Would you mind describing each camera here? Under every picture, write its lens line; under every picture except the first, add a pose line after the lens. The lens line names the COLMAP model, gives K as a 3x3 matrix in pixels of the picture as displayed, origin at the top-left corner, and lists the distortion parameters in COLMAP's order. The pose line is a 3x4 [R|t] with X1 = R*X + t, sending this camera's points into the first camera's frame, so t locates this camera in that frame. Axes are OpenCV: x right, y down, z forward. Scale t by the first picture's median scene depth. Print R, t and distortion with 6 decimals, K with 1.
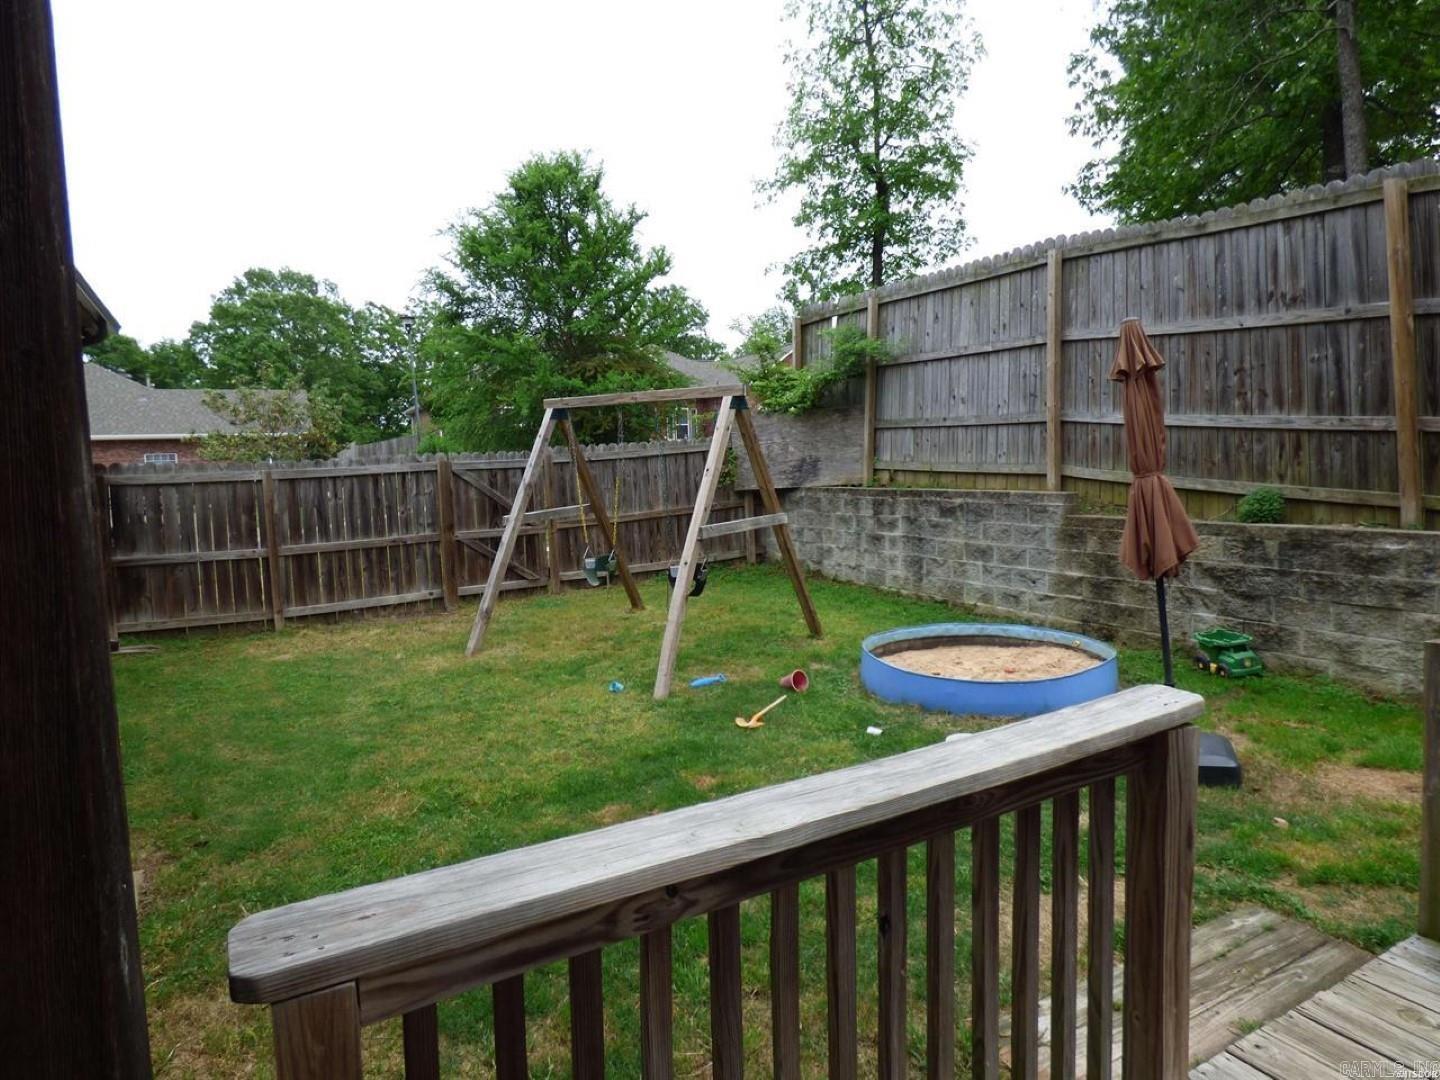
lens RADIAL K [[873.3, 0, 720.0], [0, 873.3, 540.0], [0, 0, 1]] dist [0.000627, 0.000043]
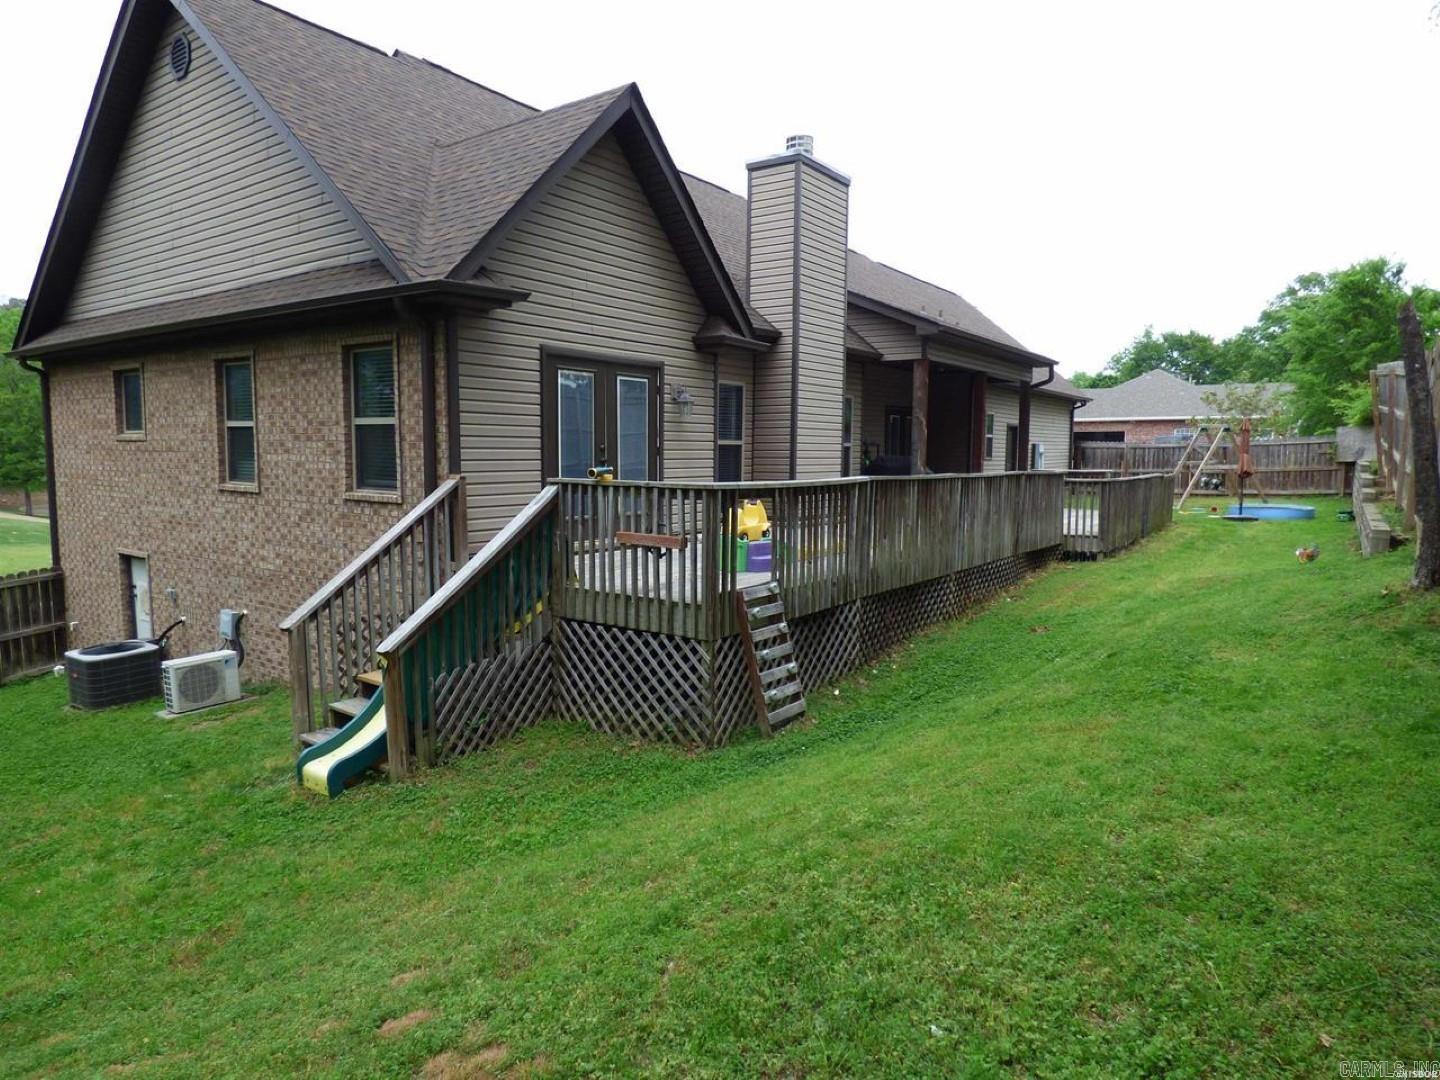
lens RADIAL K [[873.3, 0, 720.0], [0, 873.3, 540.0], [0, 0, 1]] dist [0.000627, 0.000043]
pose [[0.429540, 0.131932, -0.893358, 0.281245], [-0.097309, 0.990272, 0.099457, 0.014622], [0.897790, 0.044211, 0.438200, -0.275106]]
